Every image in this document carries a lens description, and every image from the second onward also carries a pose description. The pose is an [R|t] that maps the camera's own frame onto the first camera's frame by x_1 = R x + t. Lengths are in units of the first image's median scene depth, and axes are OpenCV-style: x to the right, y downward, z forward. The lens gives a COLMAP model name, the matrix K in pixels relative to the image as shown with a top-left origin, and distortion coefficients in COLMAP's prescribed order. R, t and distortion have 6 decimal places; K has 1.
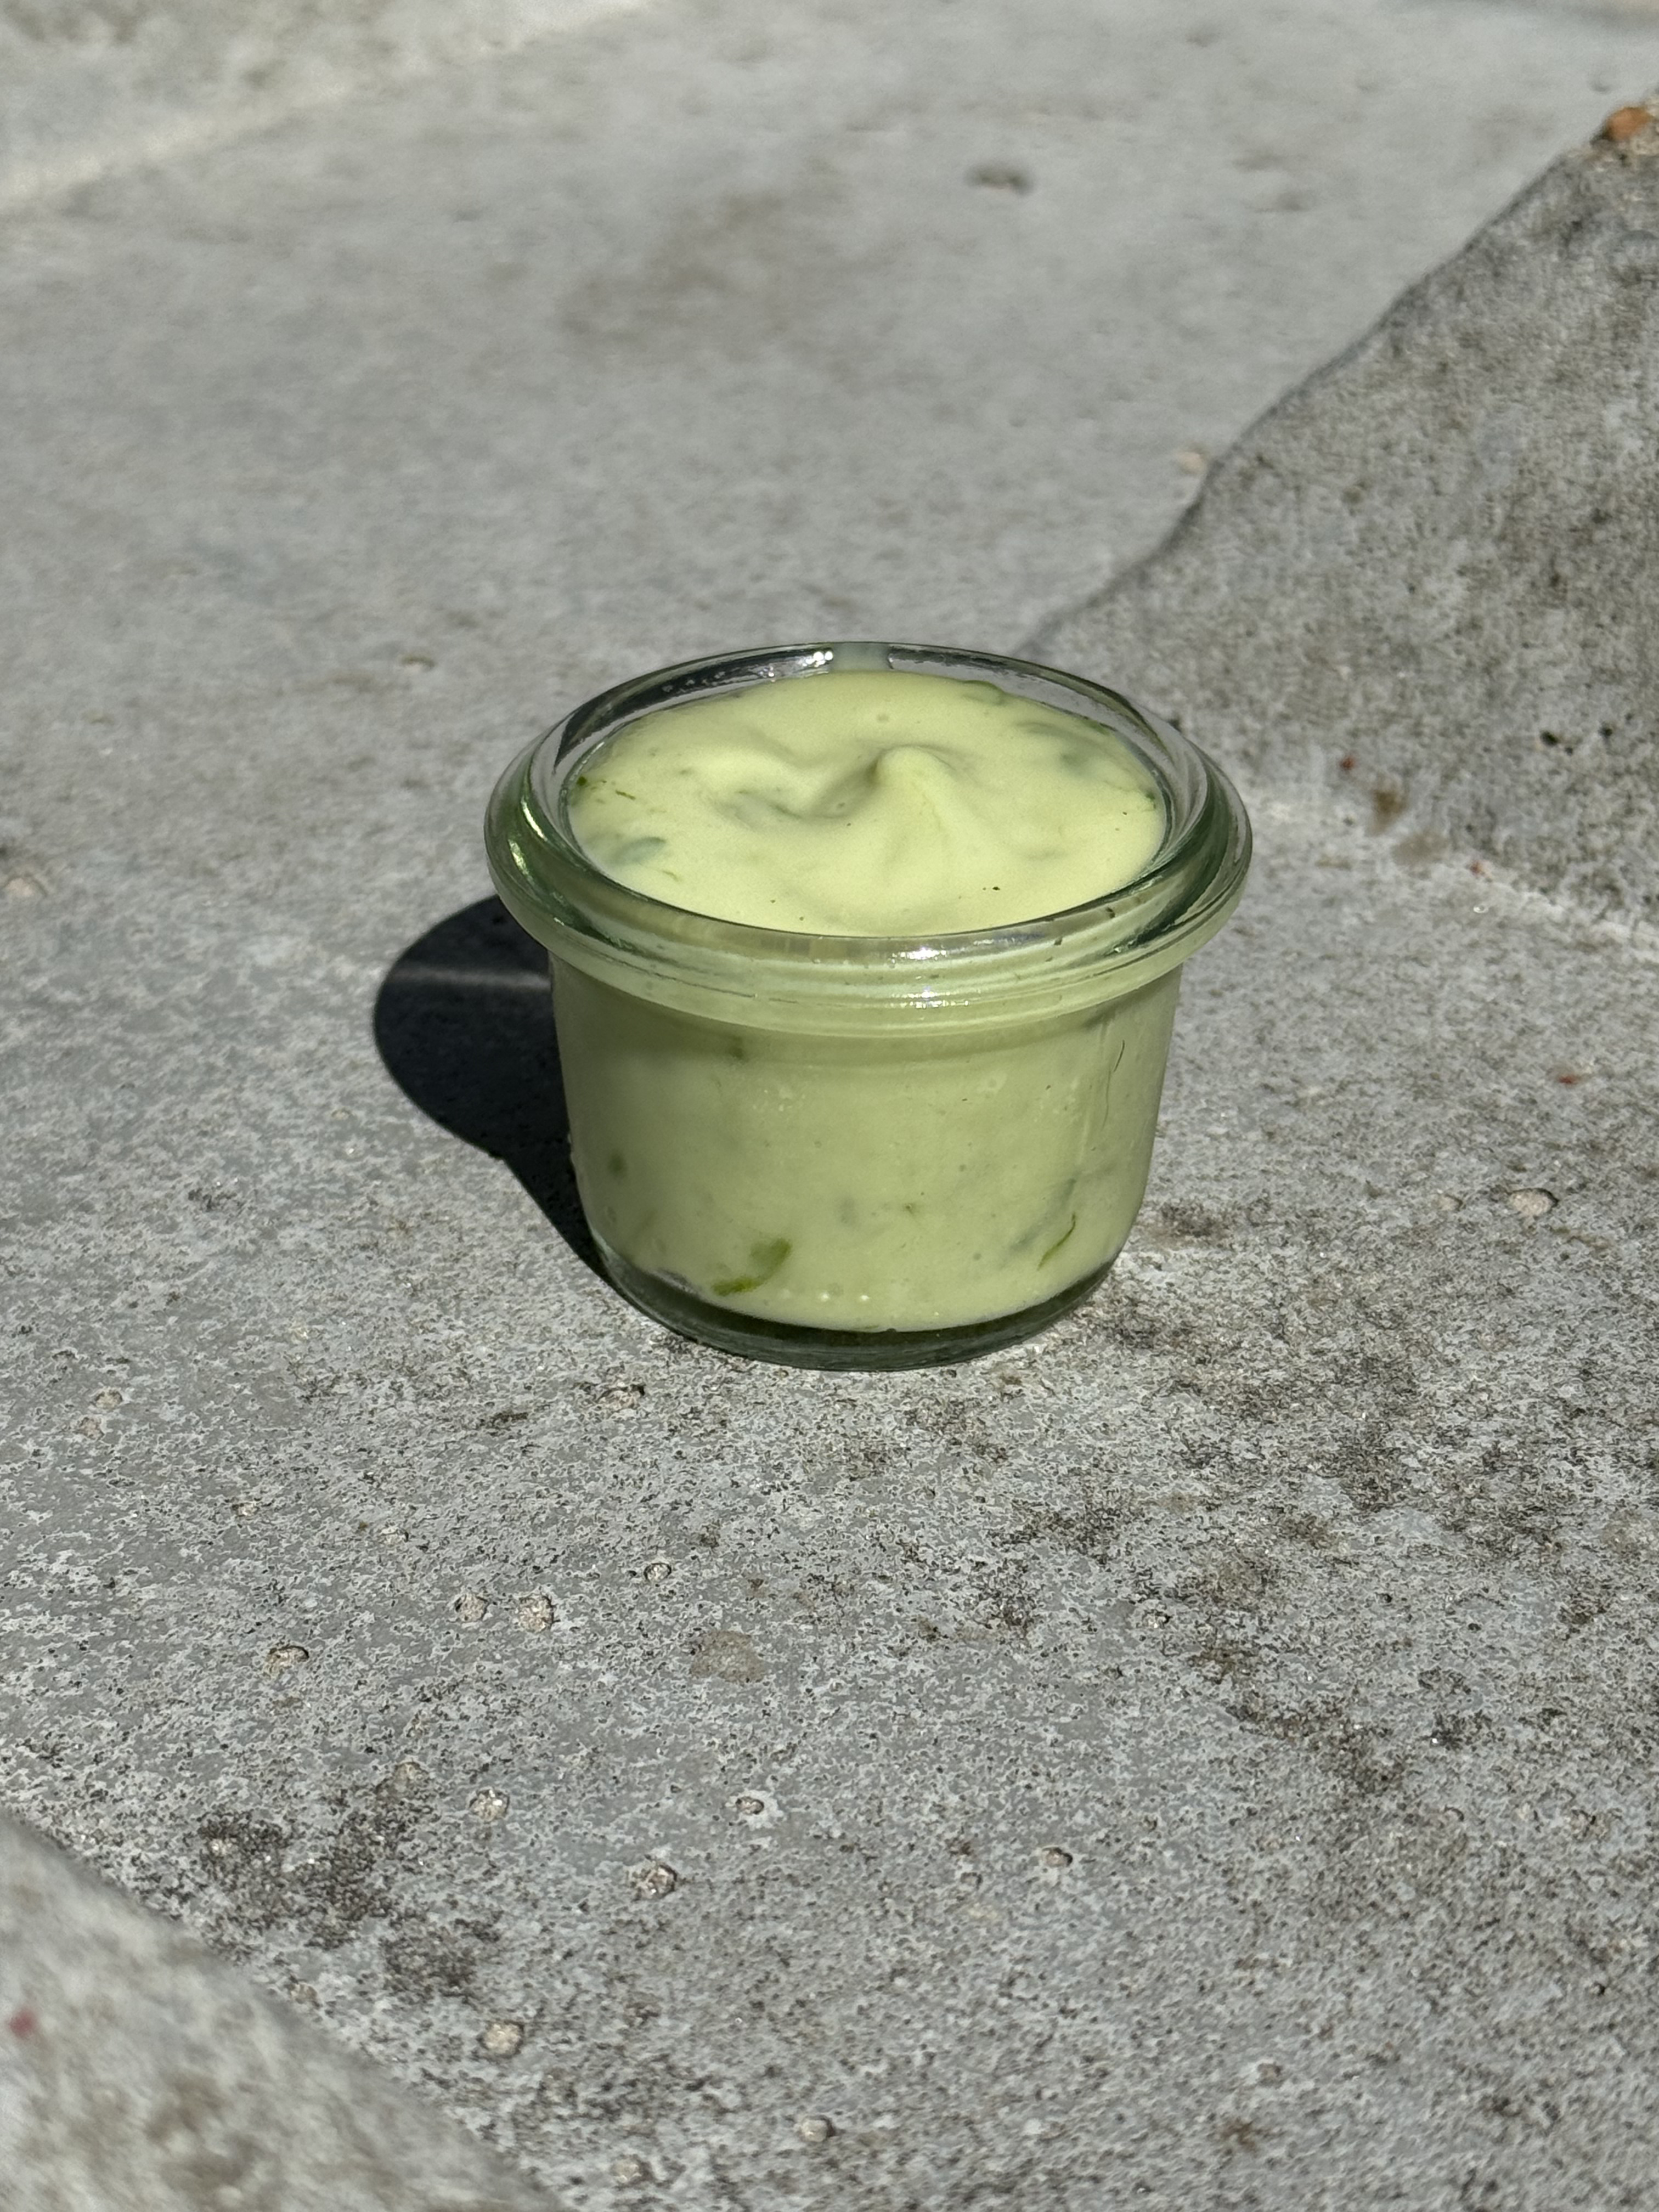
lens RADIAL K [[4325.4, 0, 829.5], [0, 4325.4, 1106.0], [0, 0, 1]] dist [0.180755, -0.142266]
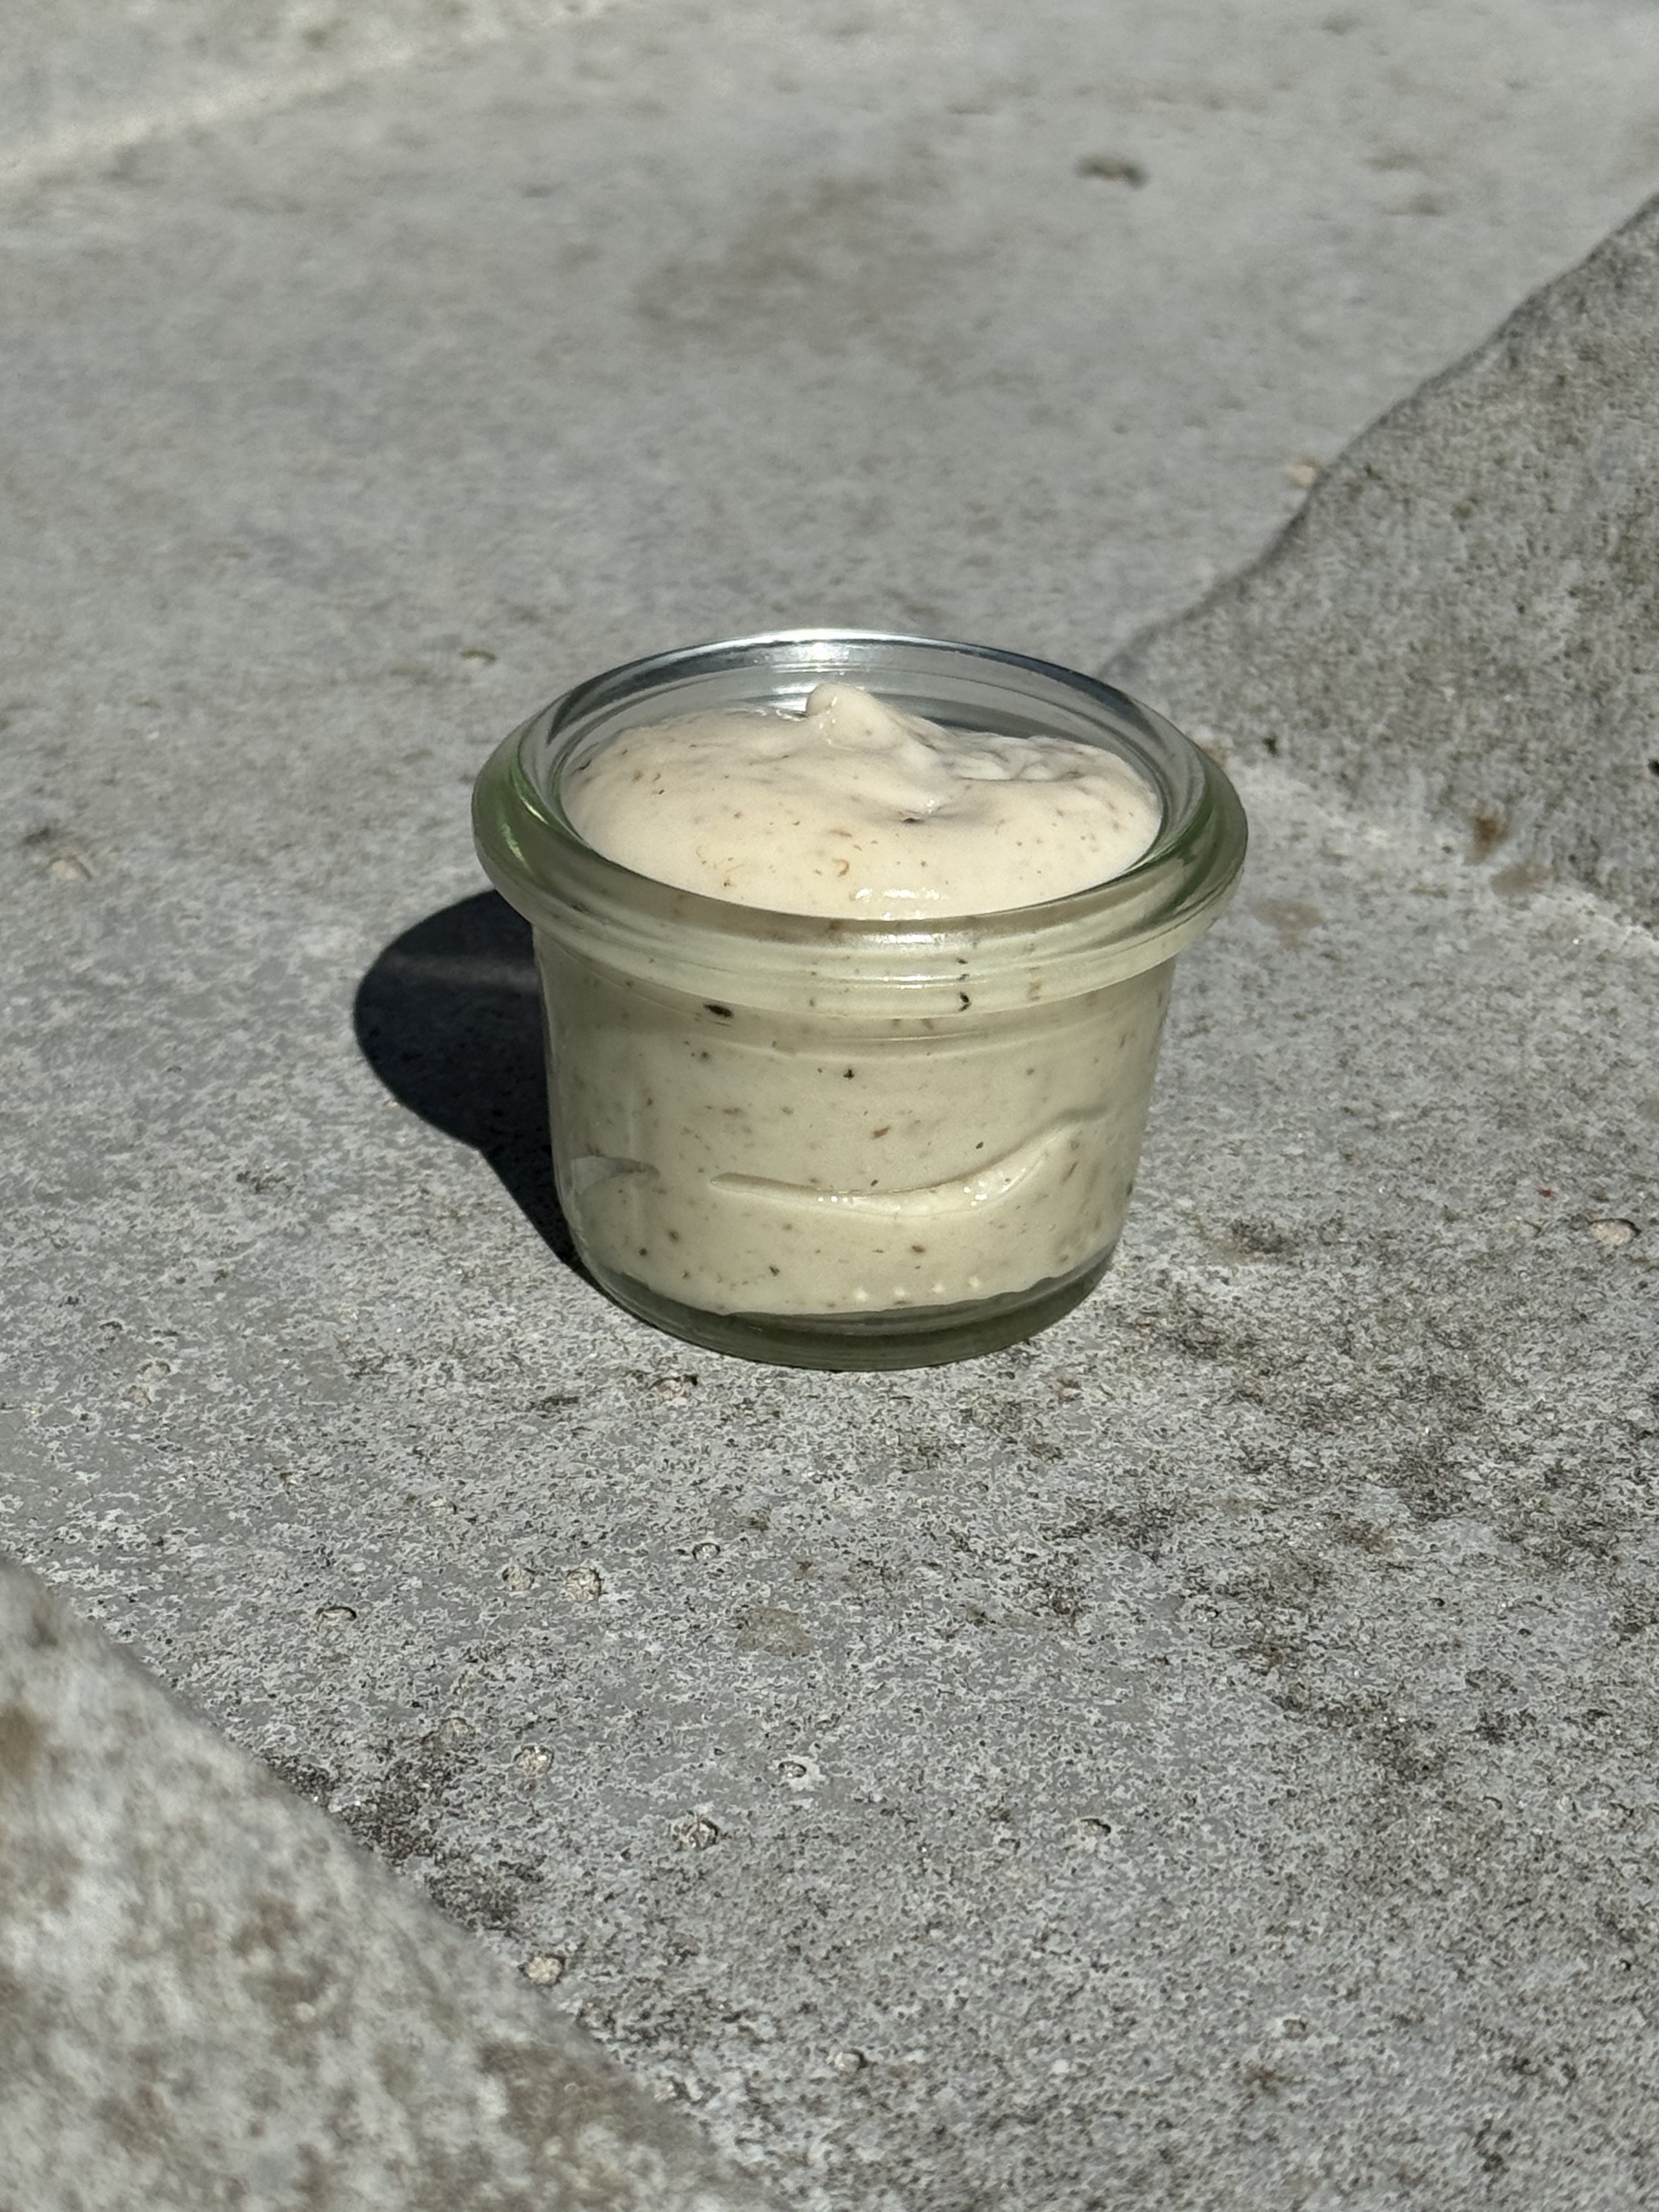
lens RADIAL K [[5048.3, 0, 829.5], [0, 5048.3, 1106.0], [0, 0, 1]] dist [0.185539, 0.052745]
pose [[0.999325, 0.034158, -0.013530, 0.000802], [-0.034500, 0.999068, -0.025942, 0.034614], [0.012631, 0.026391, 0.999572, -0.162513]]
